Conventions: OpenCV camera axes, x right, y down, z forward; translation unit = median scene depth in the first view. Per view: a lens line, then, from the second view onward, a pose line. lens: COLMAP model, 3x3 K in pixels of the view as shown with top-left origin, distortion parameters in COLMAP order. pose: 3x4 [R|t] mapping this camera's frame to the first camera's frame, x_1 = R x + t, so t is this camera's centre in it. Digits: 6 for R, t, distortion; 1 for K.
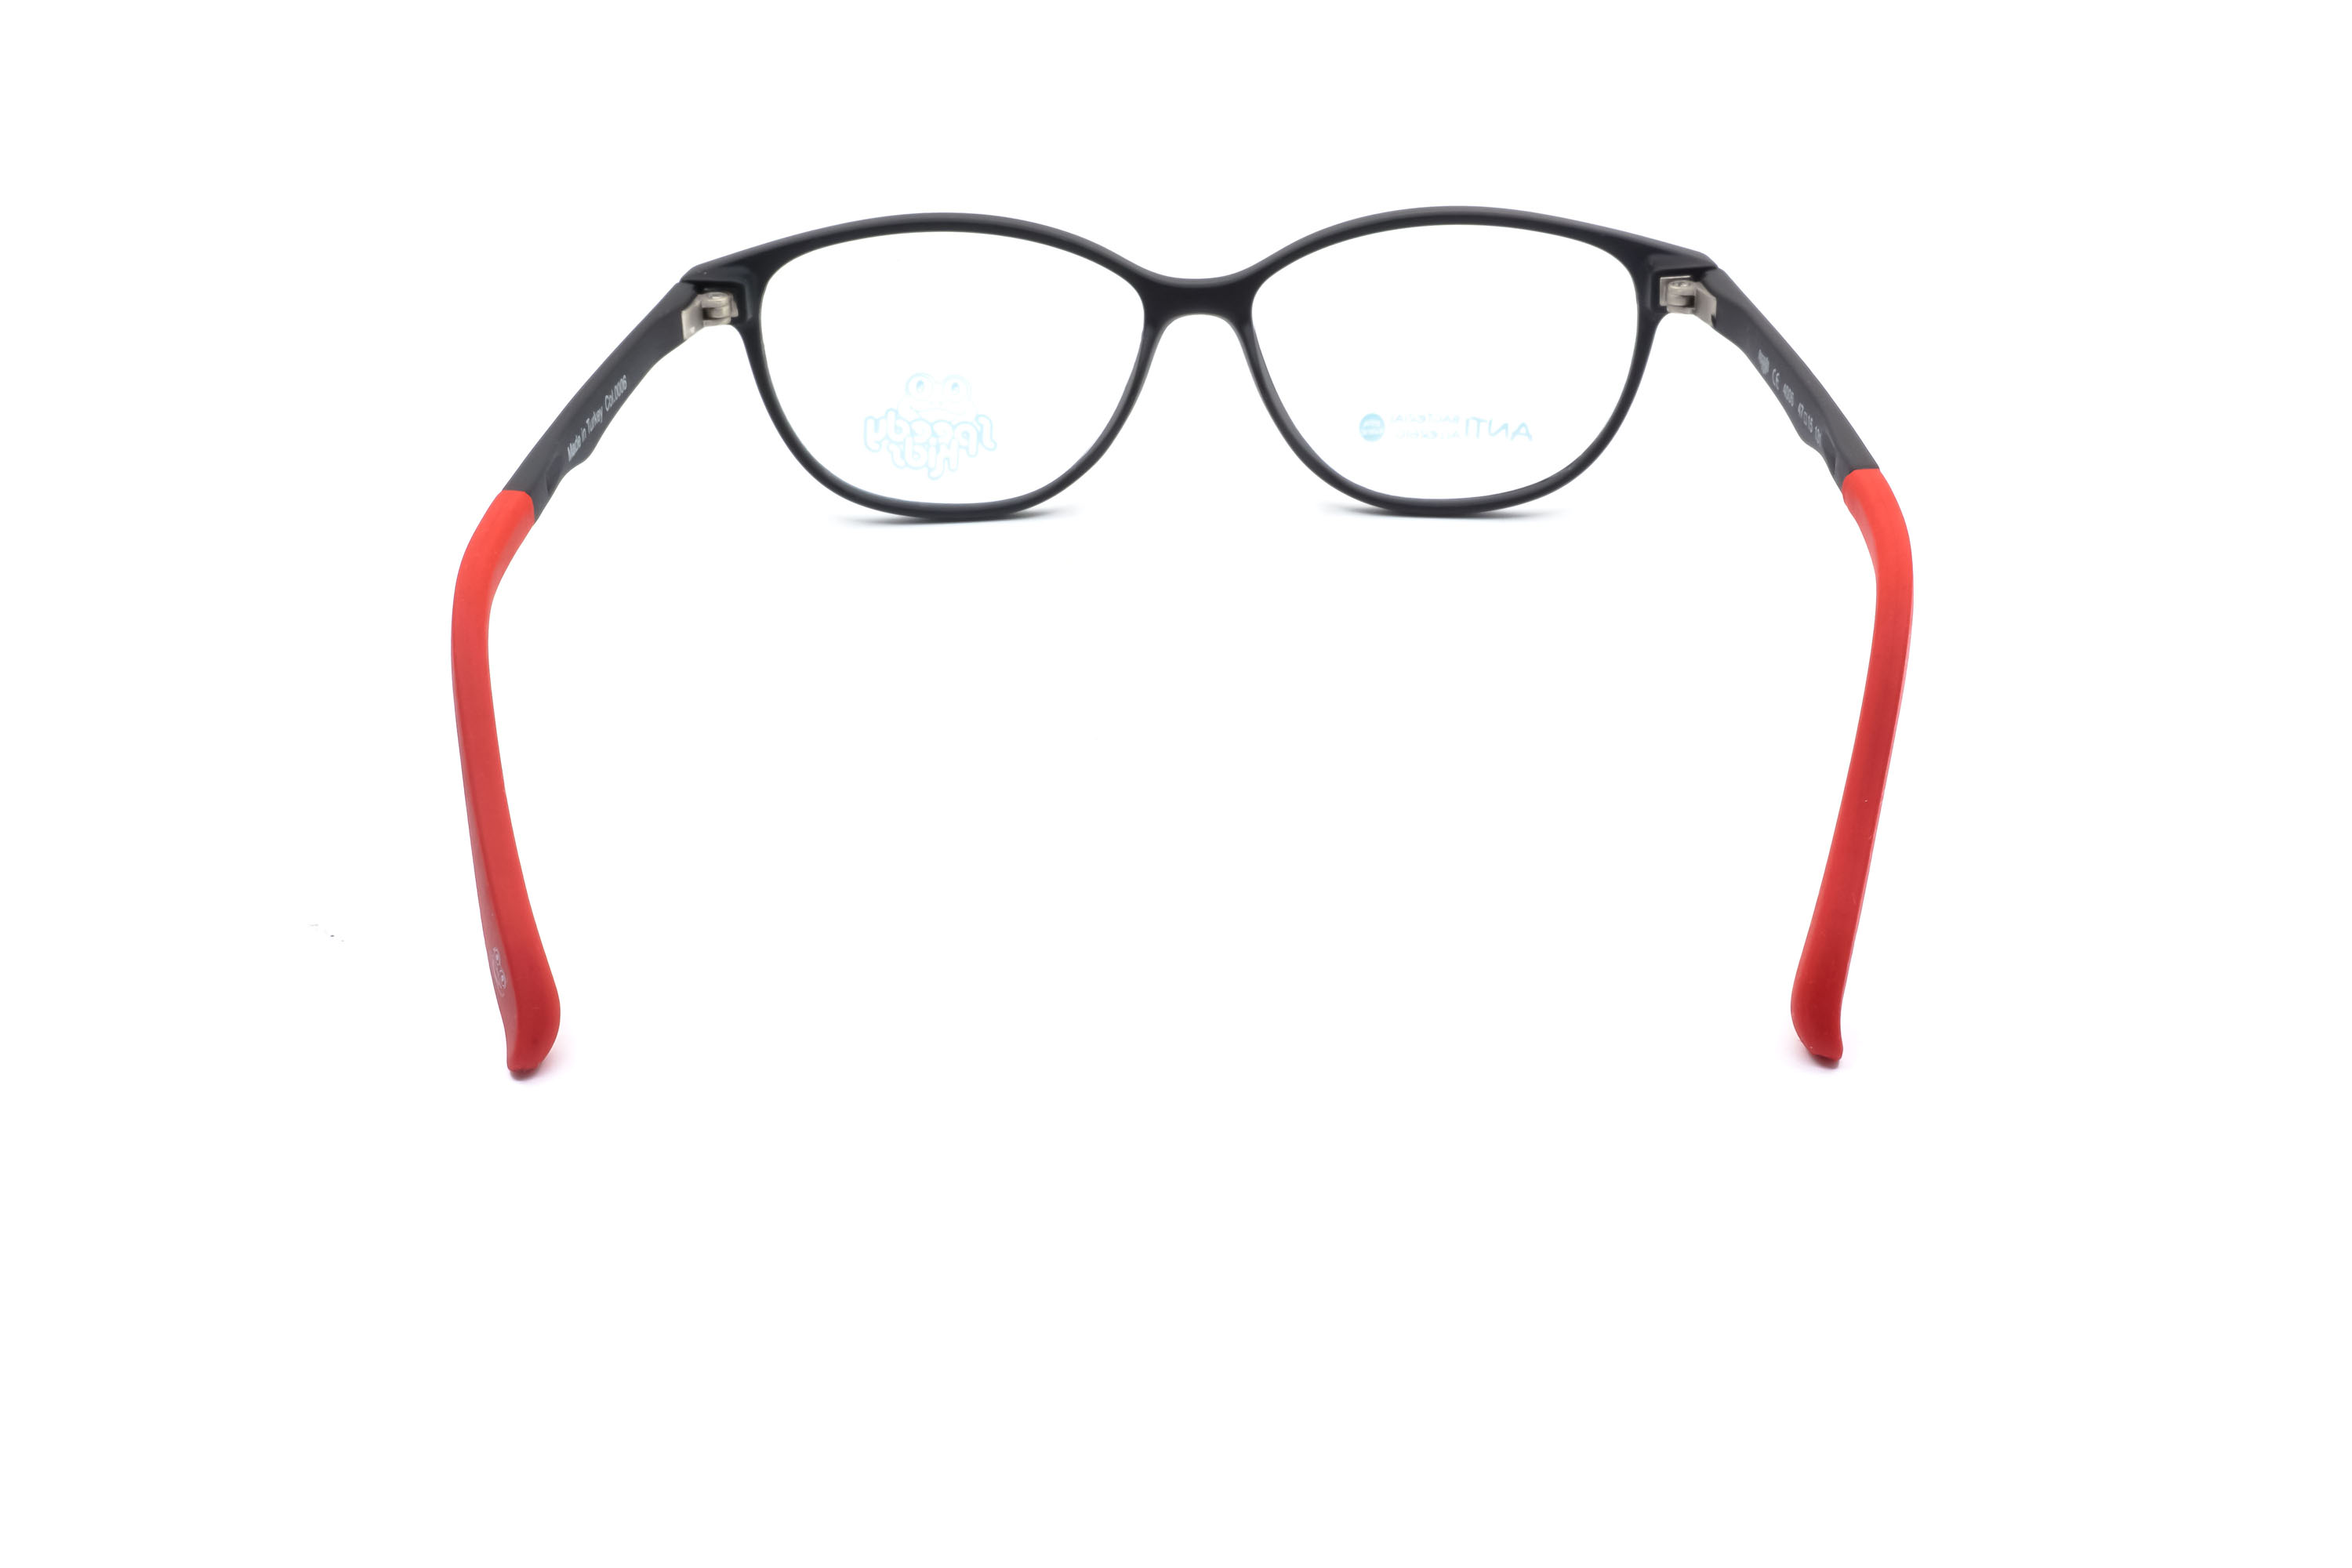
lens RADIAL K [[2399.4, 0, 1179.0], [0, 2399.4, 802.4], [0, 0, 1]] dist [0.009611, 0.000000]
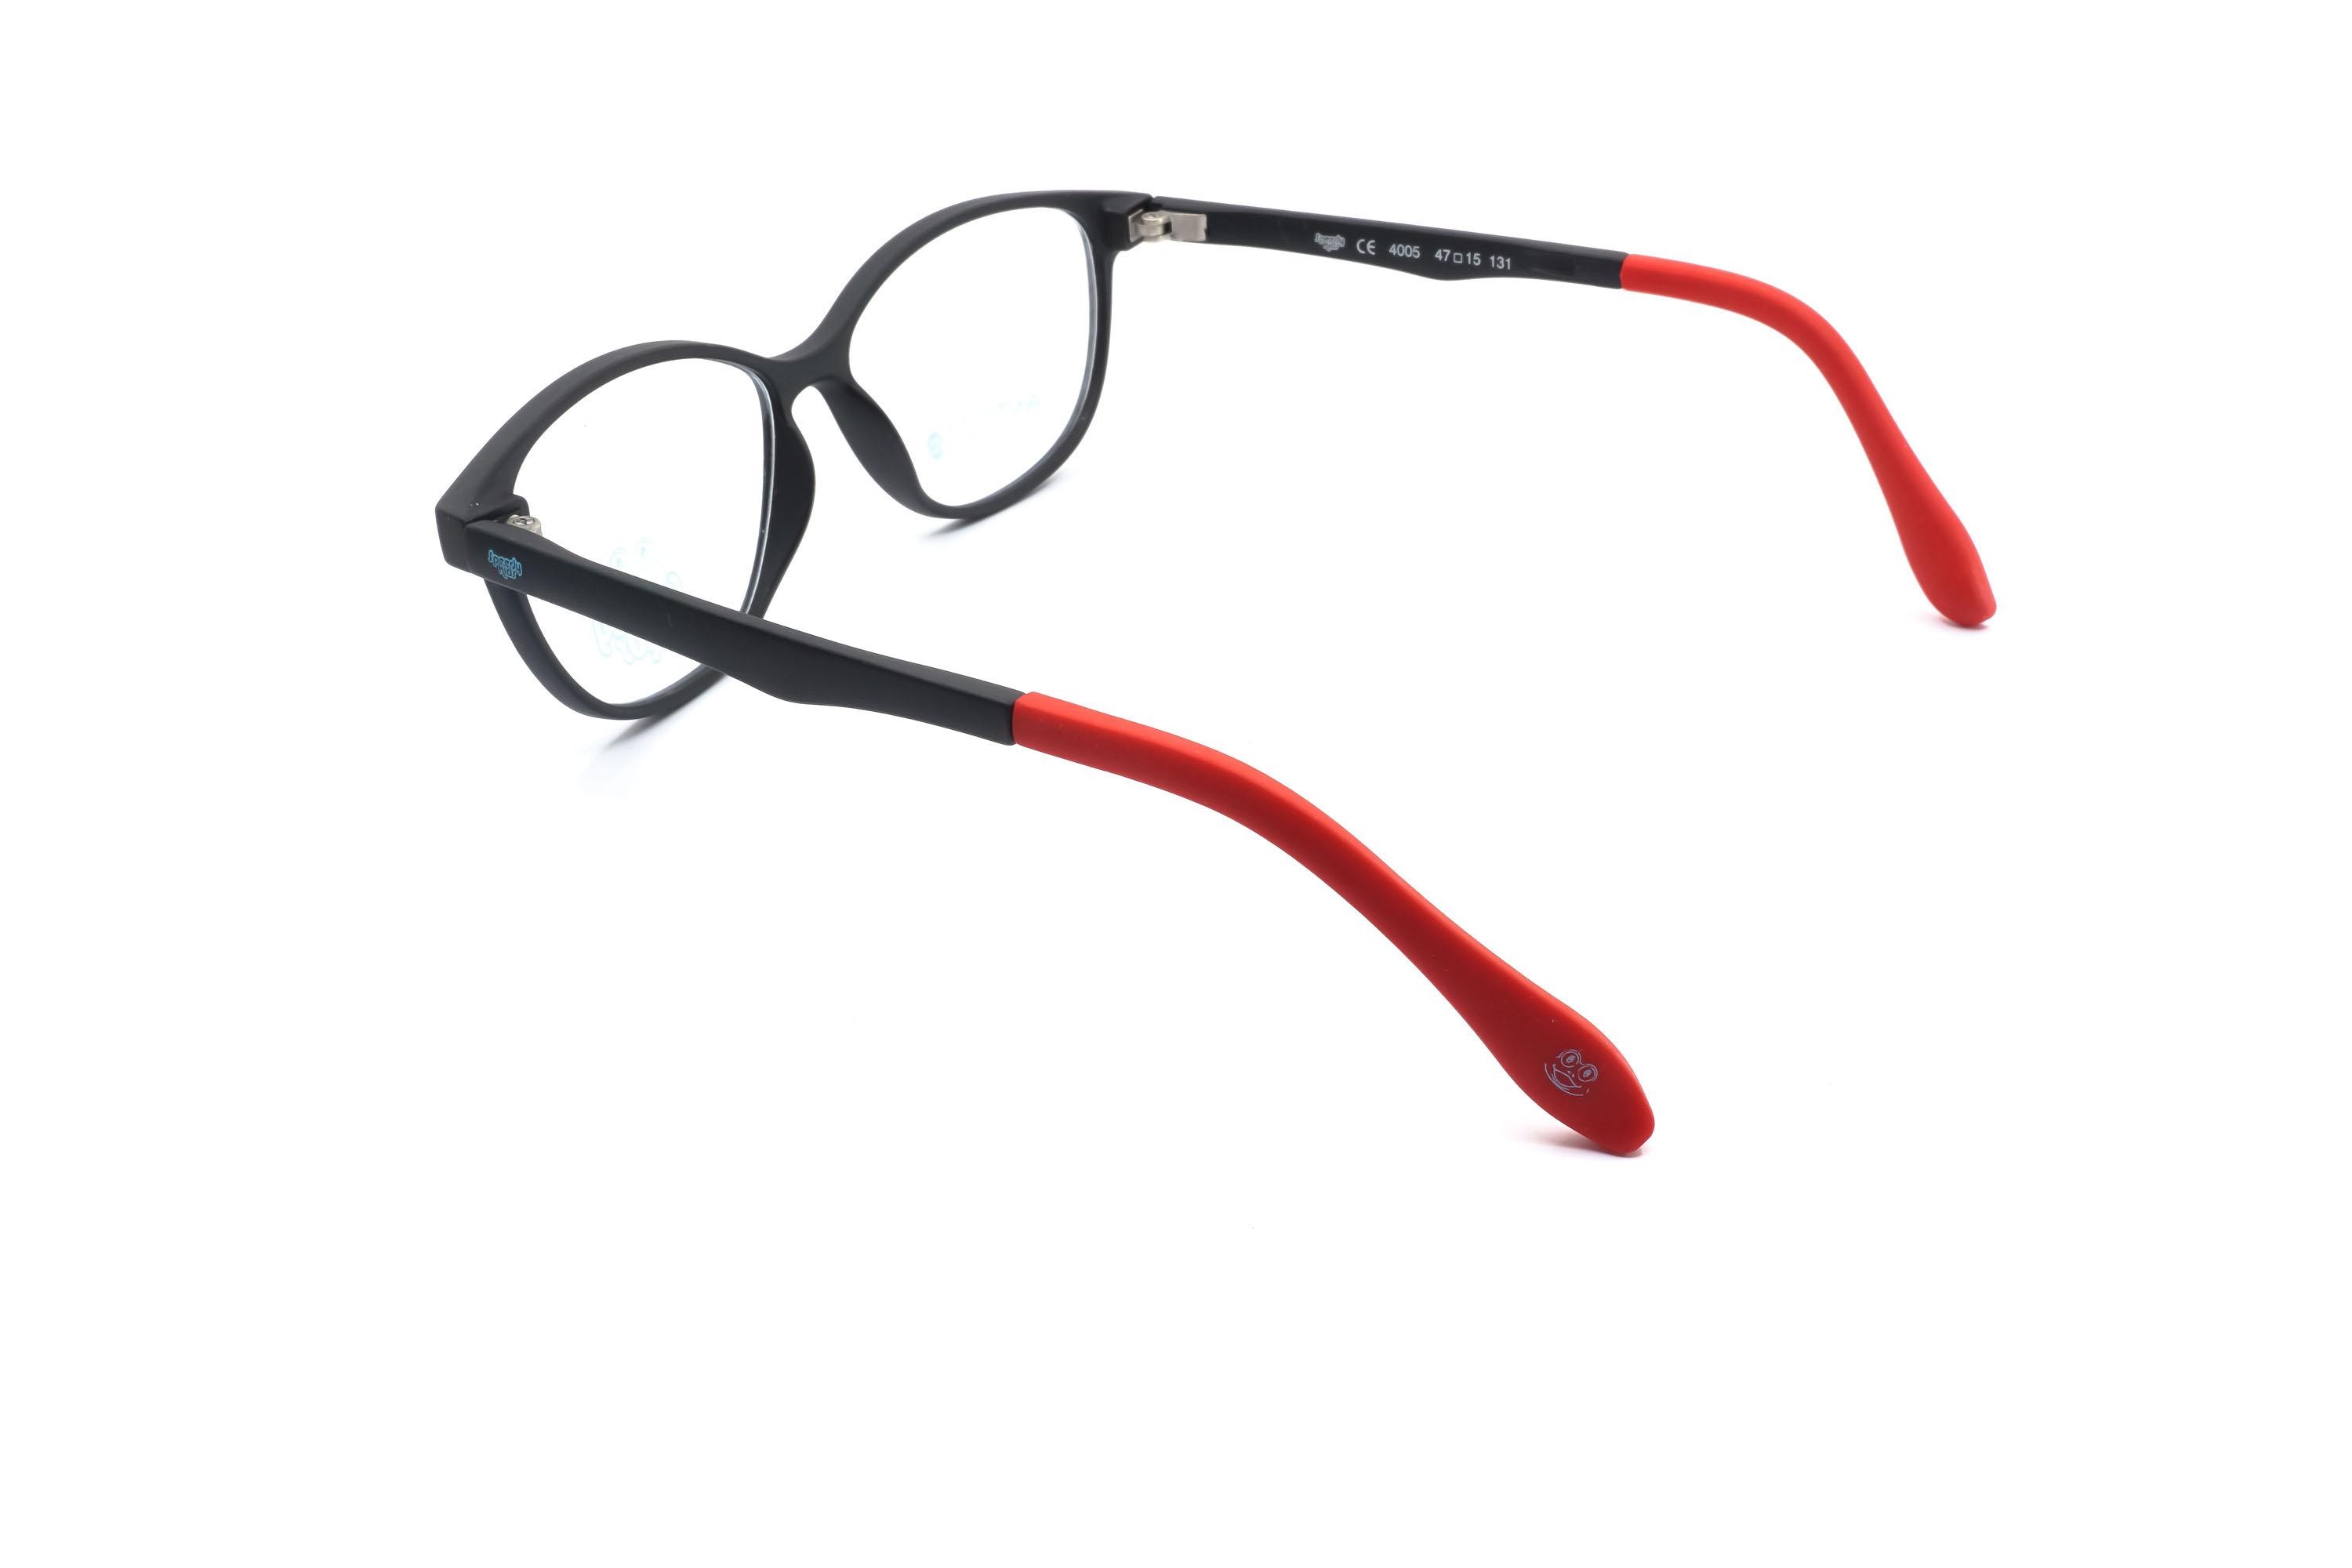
lens RADIAL K [[2399.4, 0, 1170.9], [0, 2399.4, 783.2], [0, 0, 1]] dist [0.009611, 0.000000]
pose [[0.500742, -0.416188, 0.758976, -0.682258], [0.437114, 0.878393, 0.193281, -0.183523], [-0.747120, 0.234975, 0.621770, 0.345039]]
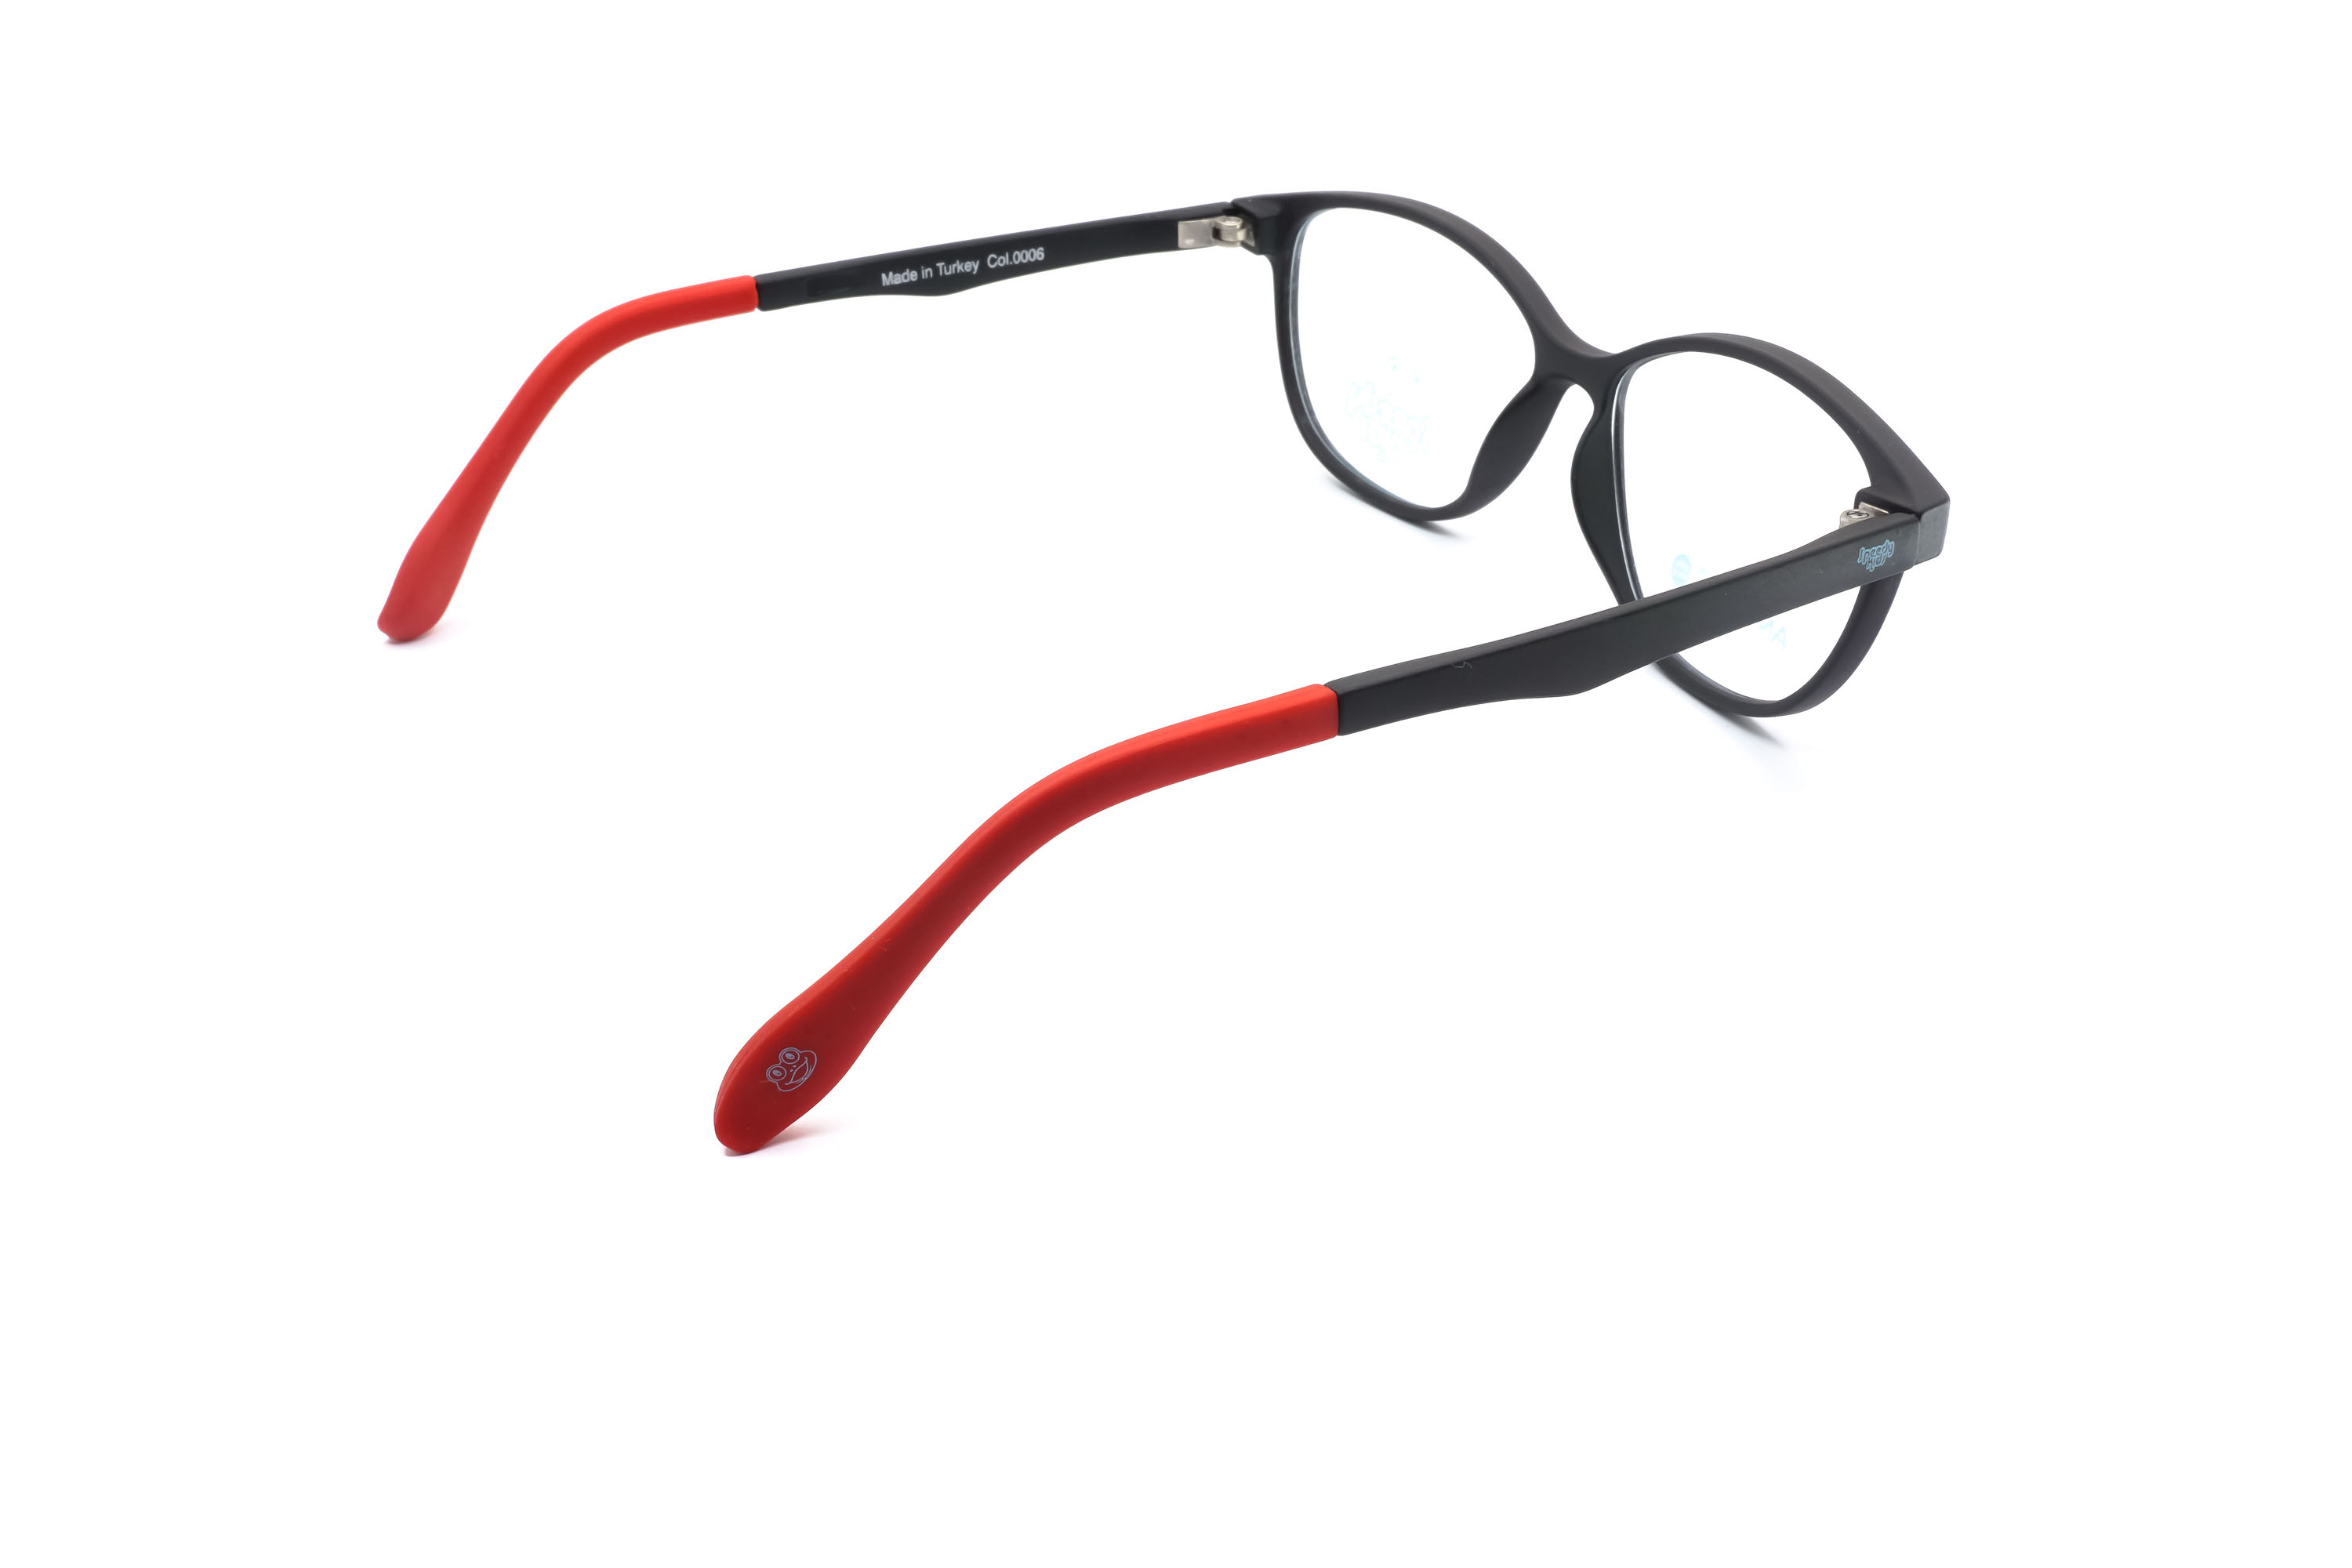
lens RADIAL K [[2399.4, 0, 1178.6], [0, 2399.4, 779.4], [0, 0, 1]] dist [0.009611, 0.000000]
pose [[0.501163, 0.426482, -0.752960, 0.676729], [-0.421592, 0.880204, 0.217946, -0.202751], [0.755709, 0.208216, 0.620927, 0.340303]]
